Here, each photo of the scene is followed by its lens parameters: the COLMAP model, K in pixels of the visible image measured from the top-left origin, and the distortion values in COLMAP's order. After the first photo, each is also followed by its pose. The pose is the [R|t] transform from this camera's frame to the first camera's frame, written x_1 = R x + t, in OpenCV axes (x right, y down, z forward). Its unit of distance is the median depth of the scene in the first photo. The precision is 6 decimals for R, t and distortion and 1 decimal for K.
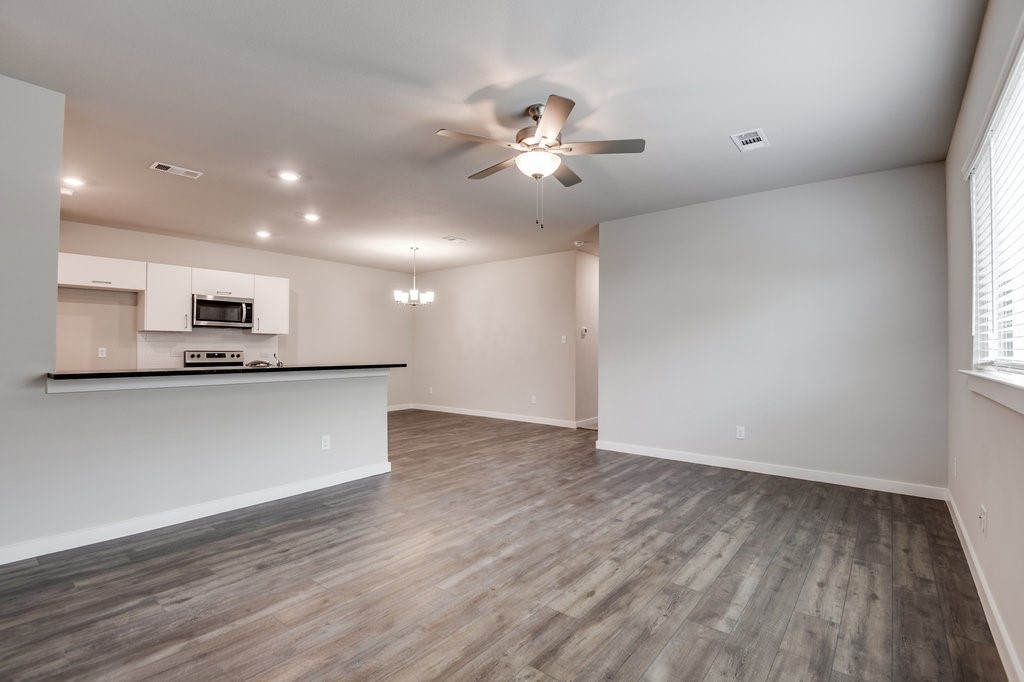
lens RADIAL K [[473.6, 0, 513.4], [0, 473.6, 344.2], [0, 0, 1]] dist [-0.000391, -0.017227]
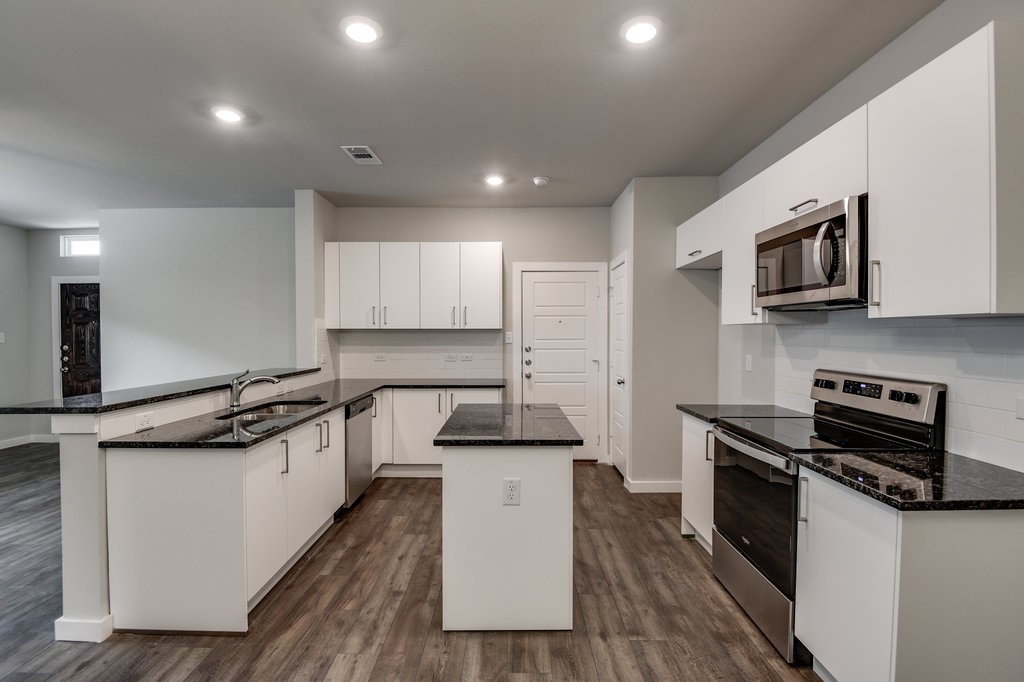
lens RADIAL K [[468.7, 0, 508.1], [0, 468.7, 339.7], [0, 0, 1]] dist [0.003439, -0.014575]
pose [[-0.784494, 0.008667, -0.620076, -0.534504], [0.008530, 0.999959, 0.003184, -0.033880], [0.620078, -0.002792, -0.784535, 2.624507]]
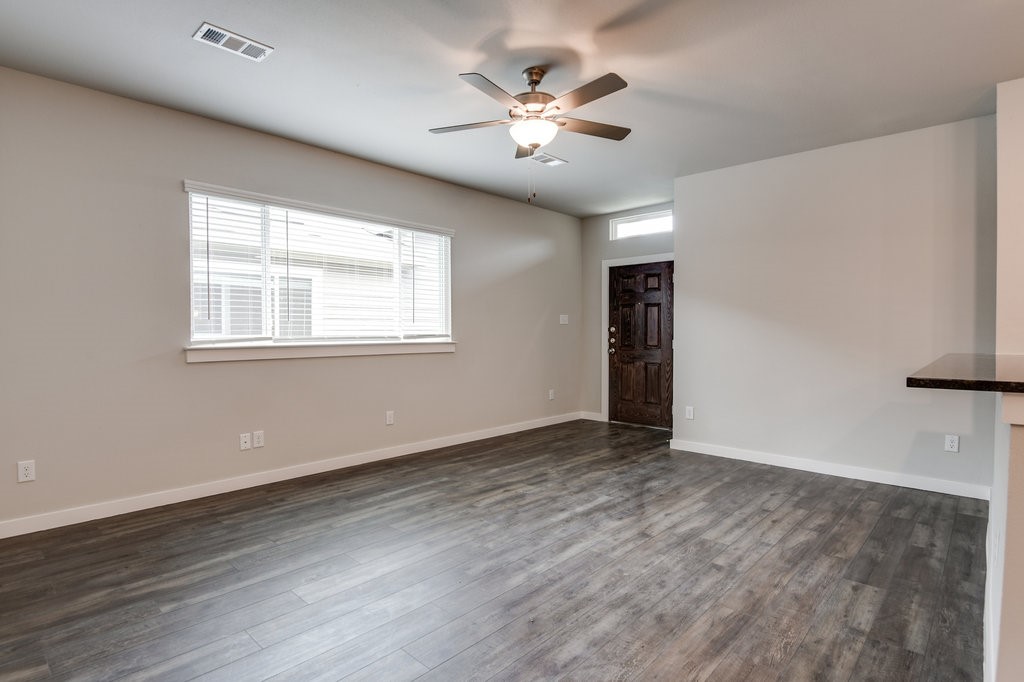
lens RADIAL K [[518.6, 0, 512.0], [0, 518.6, 341.0], [0, 0, 1]] dist [-0.019895, -0.000757]
pose [[-0.997261, -0.003768, 0.073864, 0.019637], [-0.003040, 0.999946, 0.009969, 0.022529], [-0.073897, 0.009717, -0.997219, 2.152038]]
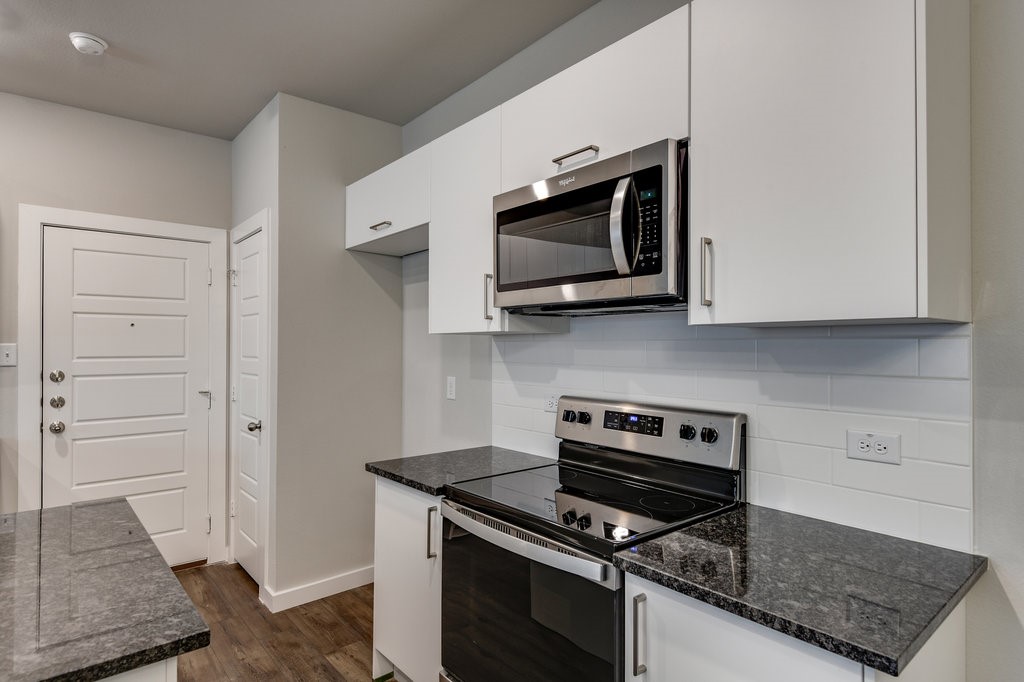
lens RADIAL K [[552.2, 0, 501.8], [0, 552.2, 340.6], [0, 0, 1]] dist [0.023724, -0.001278]
pose [[-0.200283, -0.009865, -0.979688, -0.791763], [0.011489, 0.999857, -0.012417, -0.038332], [0.979671, -0.013742, -0.200141, 2.354060]]
